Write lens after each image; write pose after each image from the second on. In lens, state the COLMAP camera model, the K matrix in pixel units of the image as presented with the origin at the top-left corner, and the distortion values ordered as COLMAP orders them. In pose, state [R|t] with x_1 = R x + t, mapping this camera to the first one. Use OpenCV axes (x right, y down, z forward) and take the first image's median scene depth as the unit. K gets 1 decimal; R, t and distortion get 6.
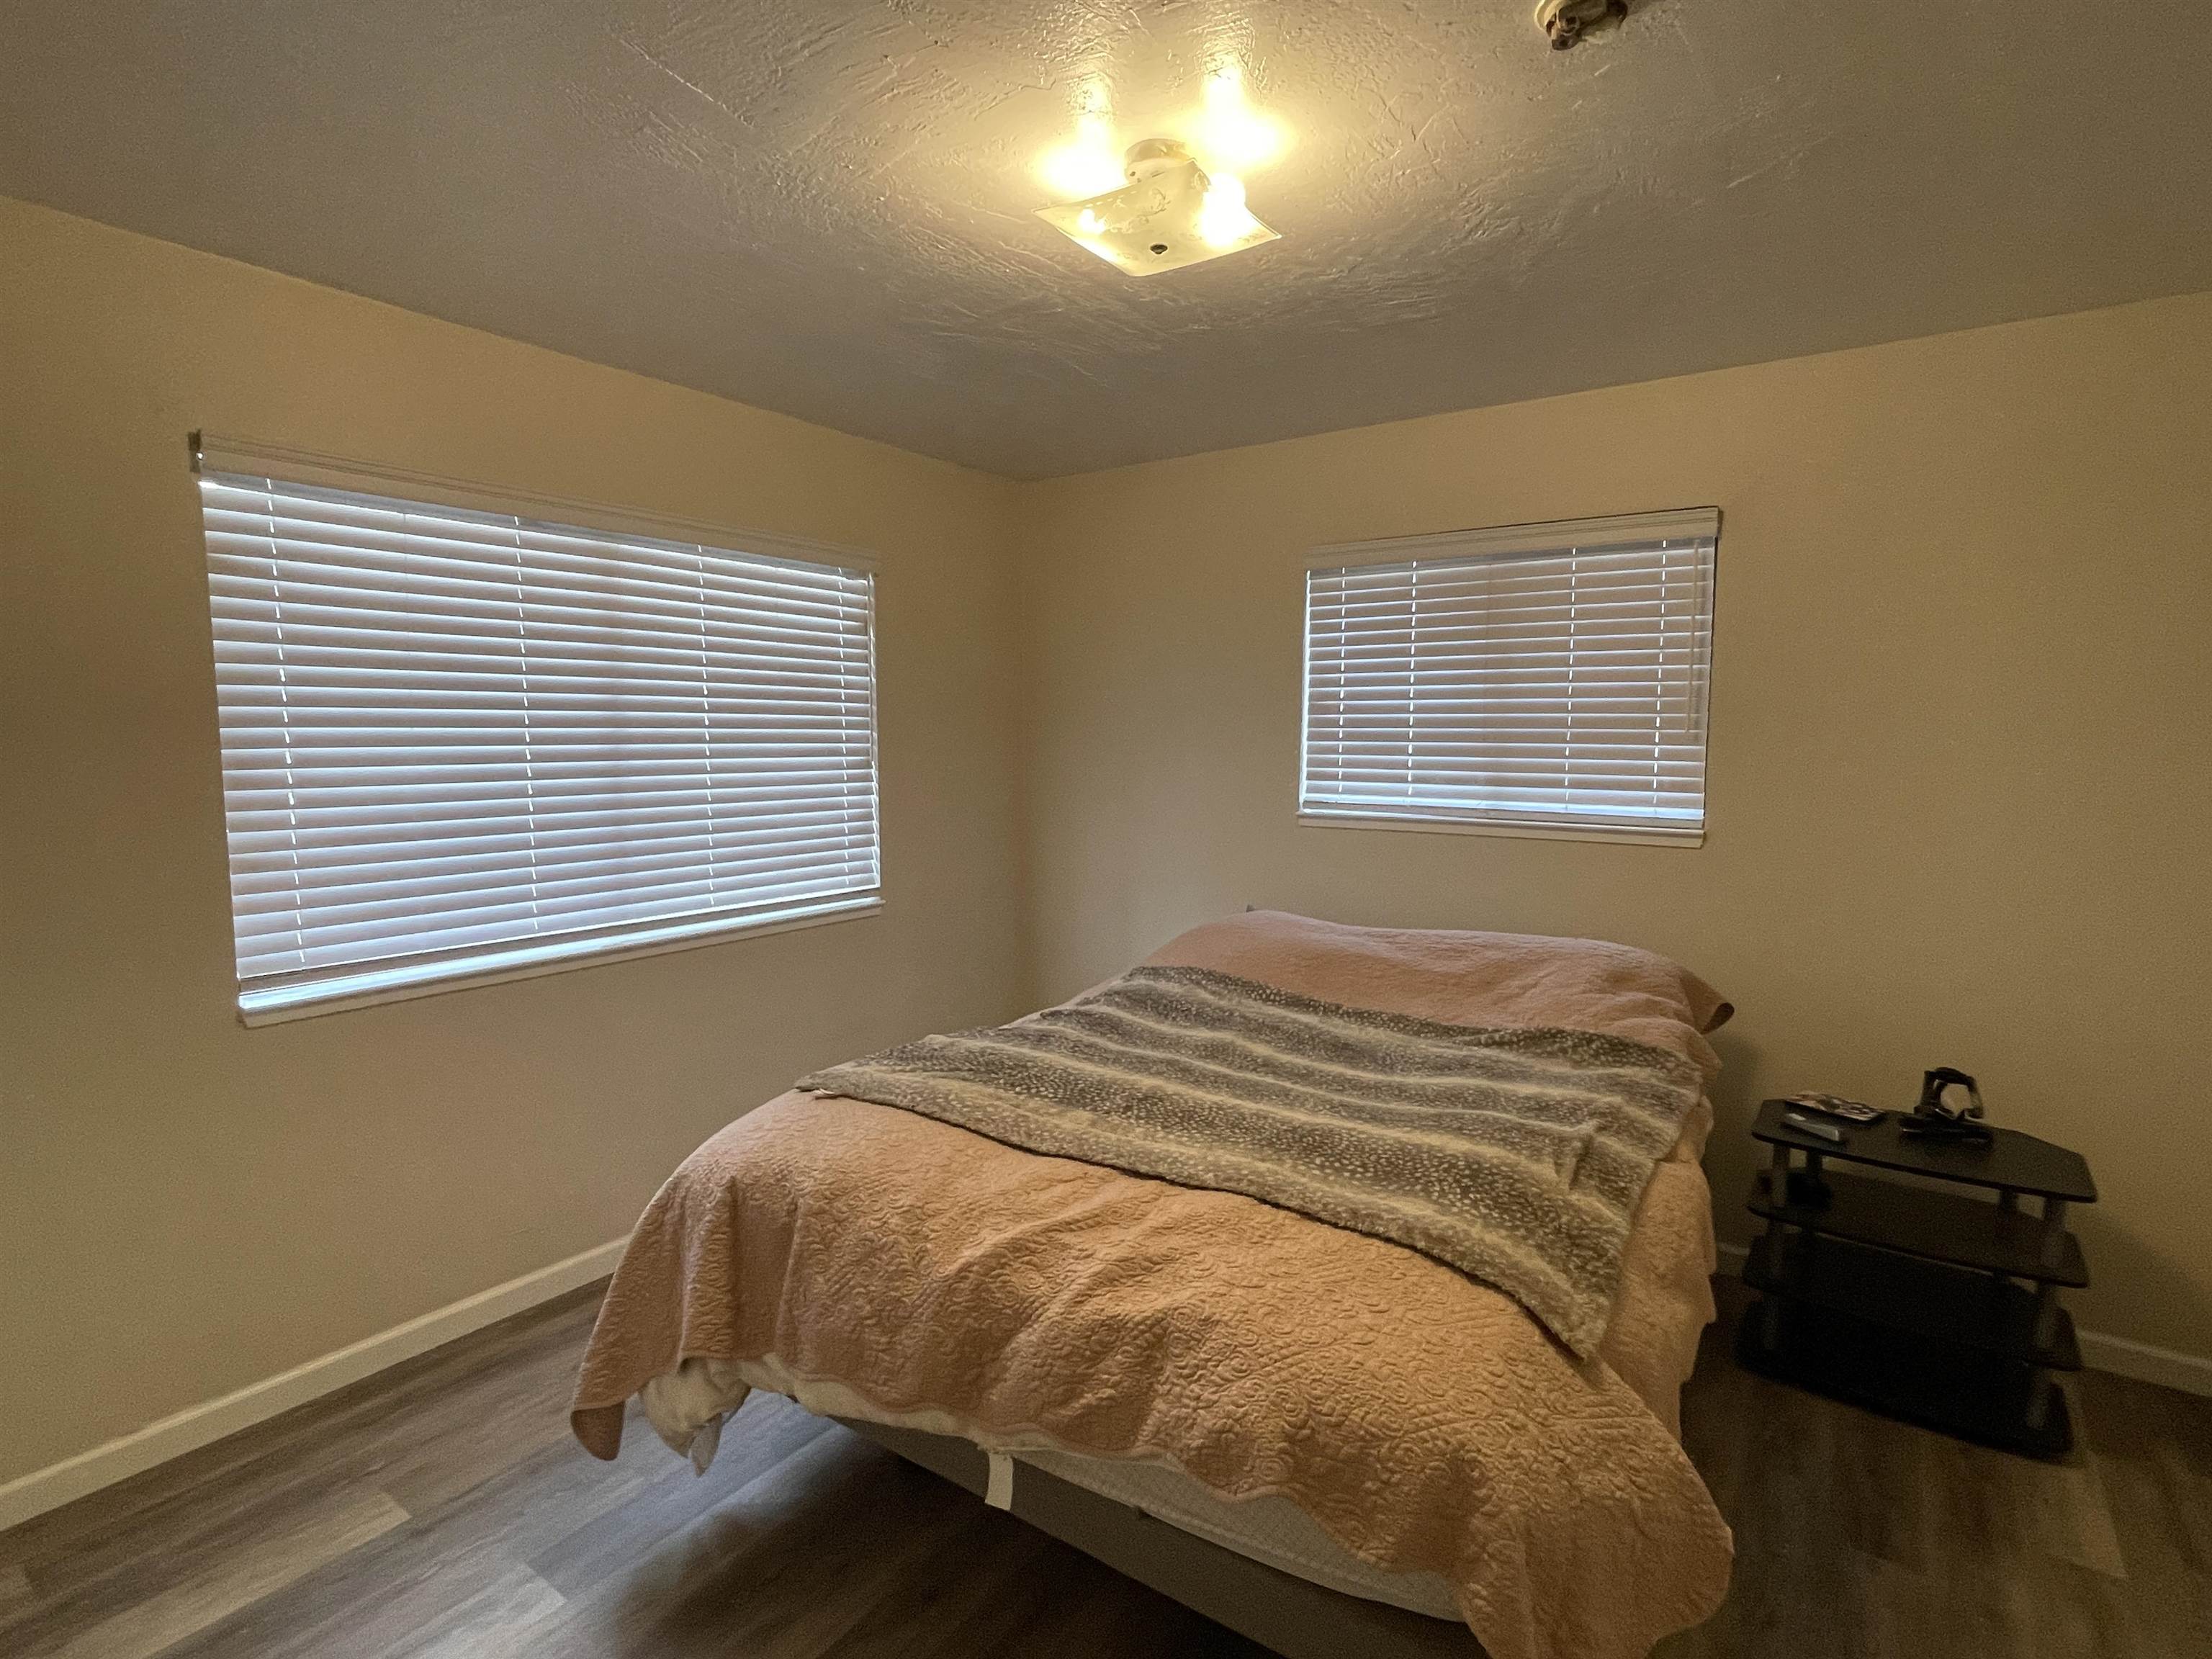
lens RADIAL K [[1118.1, 0, 1106.0], [0, 1118.1, 829.5], [0, 0, 1]] dist [0.016190, -0.000612]
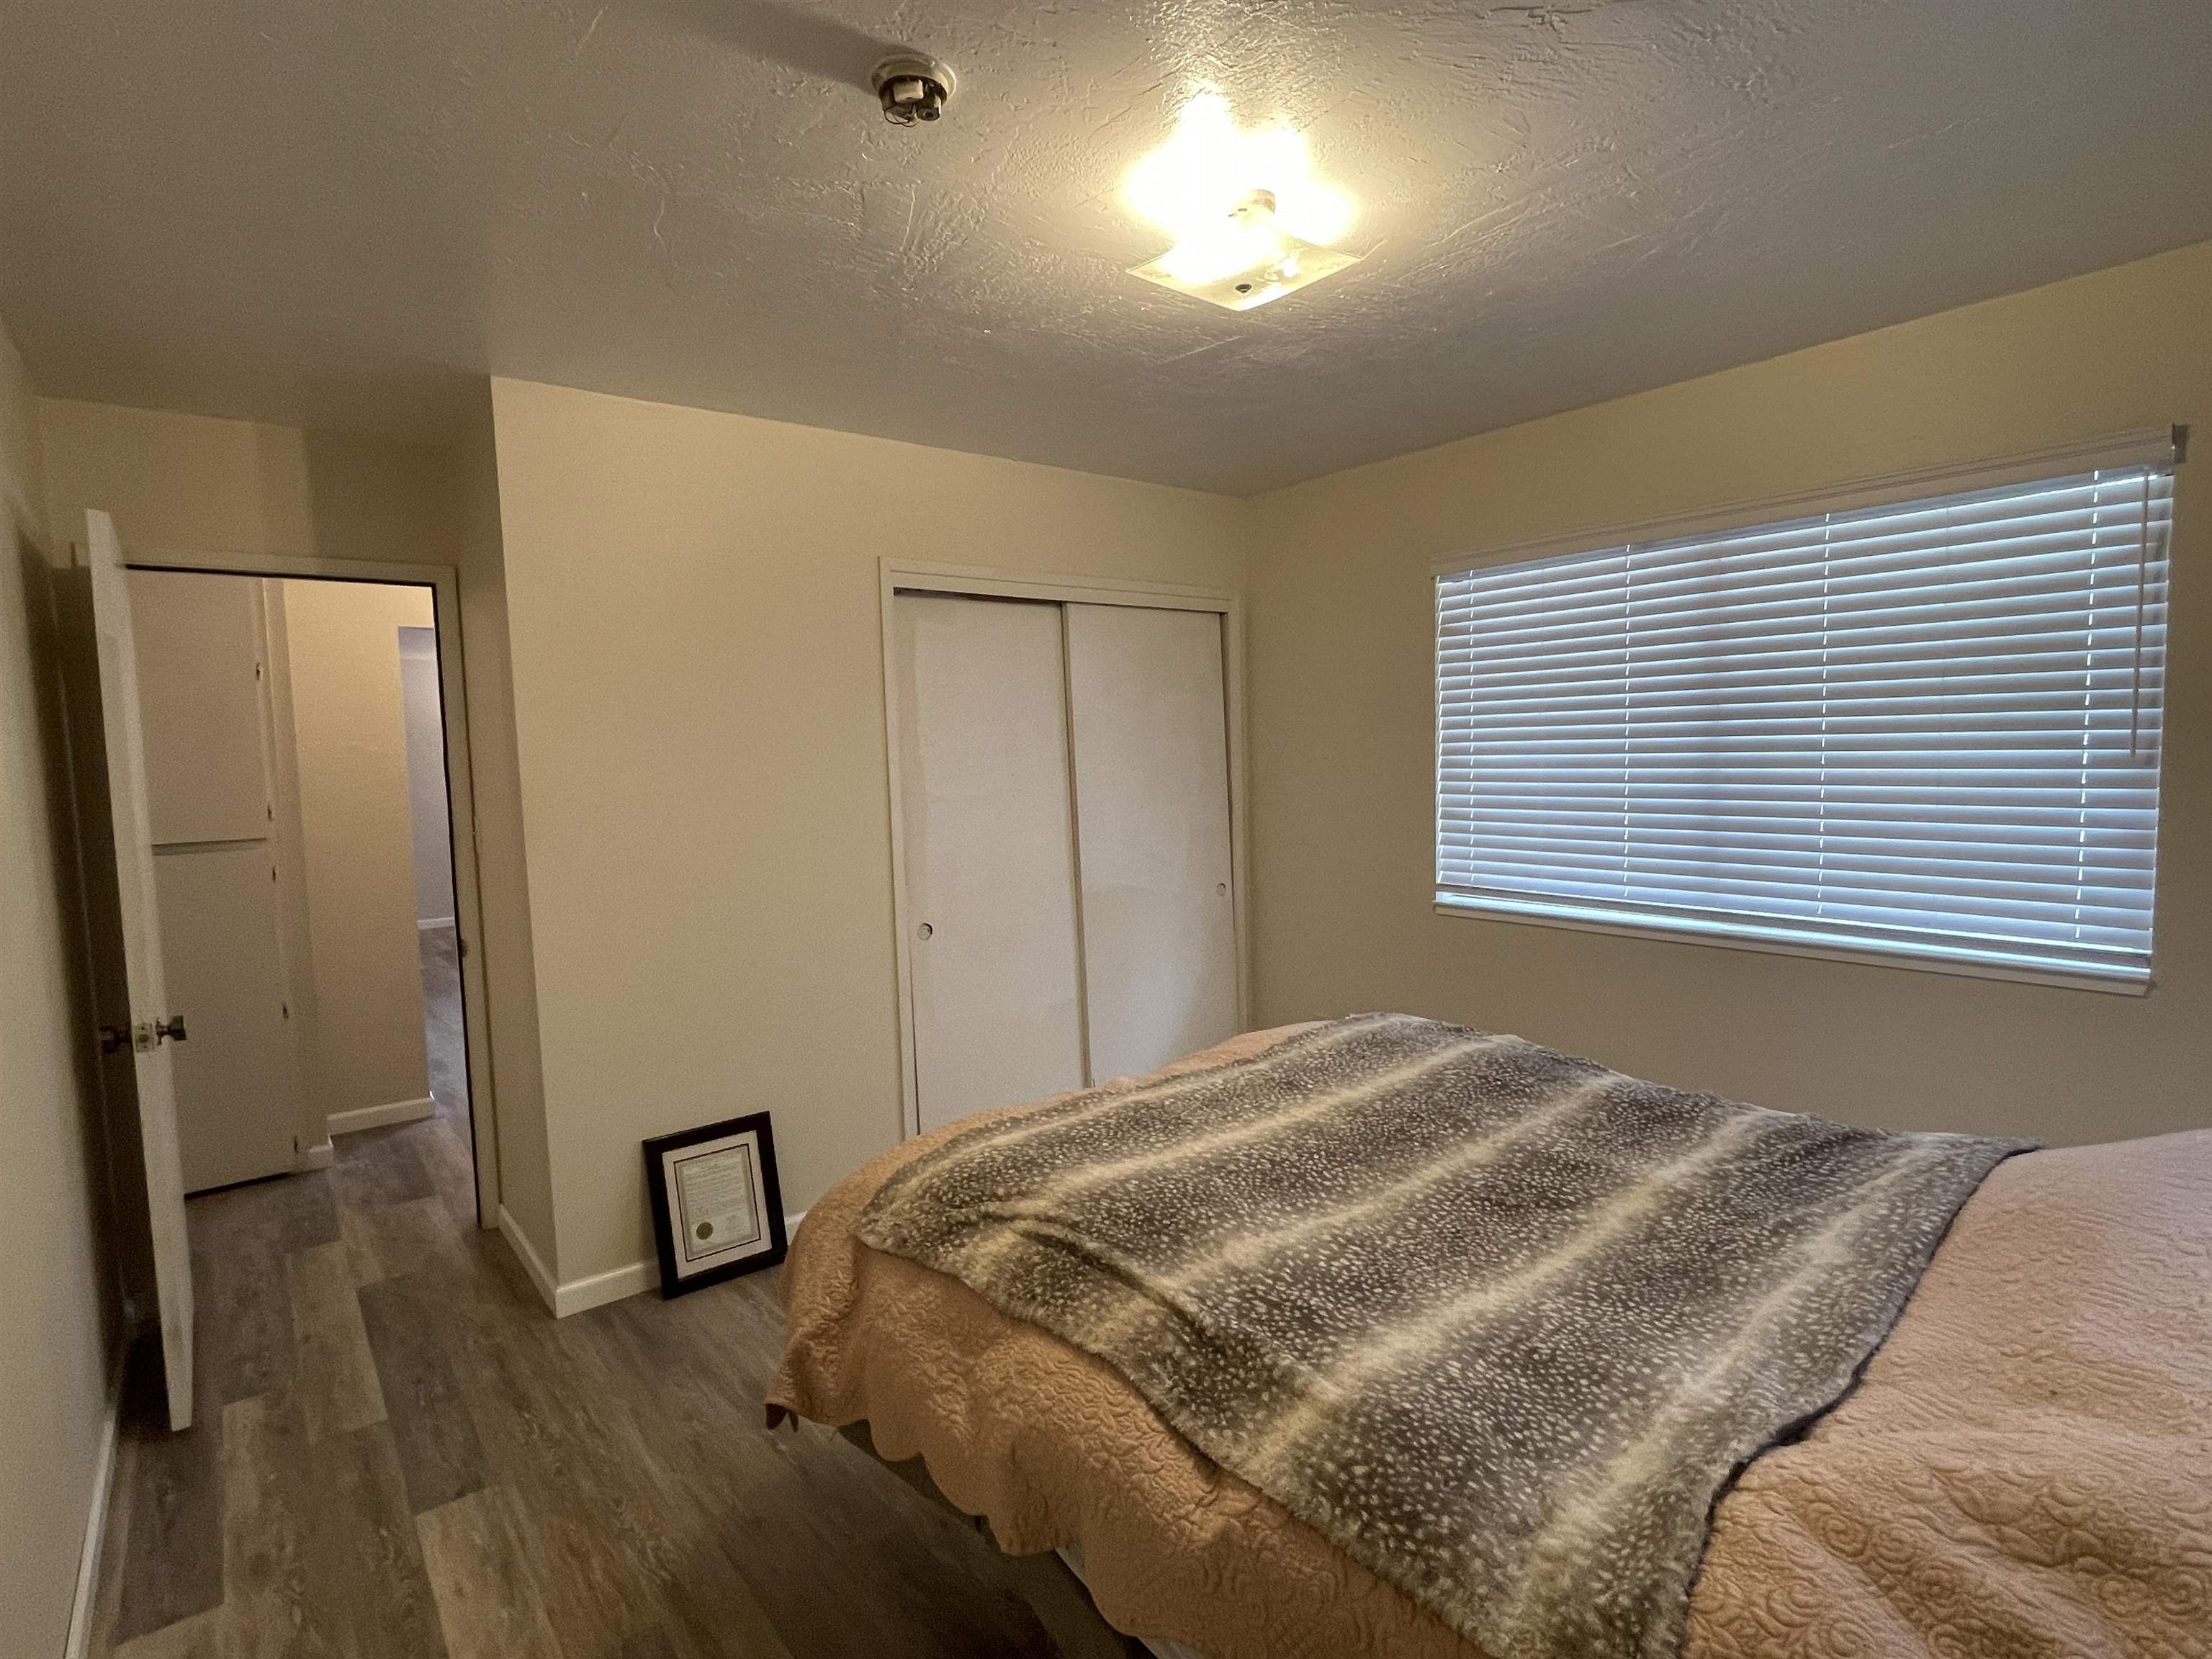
lens RADIAL K [[1118.1, 0, 1106.0], [0, 1118.1, 829.5], [0, 0, 1]] dist [0.016190, -0.000612]
pose [[-0.265182, 0.076642, -0.961147, 0.768997], [-0.061708, 0.993443, 0.096243, -0.060144], [0.962222, 0.084832, -0.258714, 0.792077]]
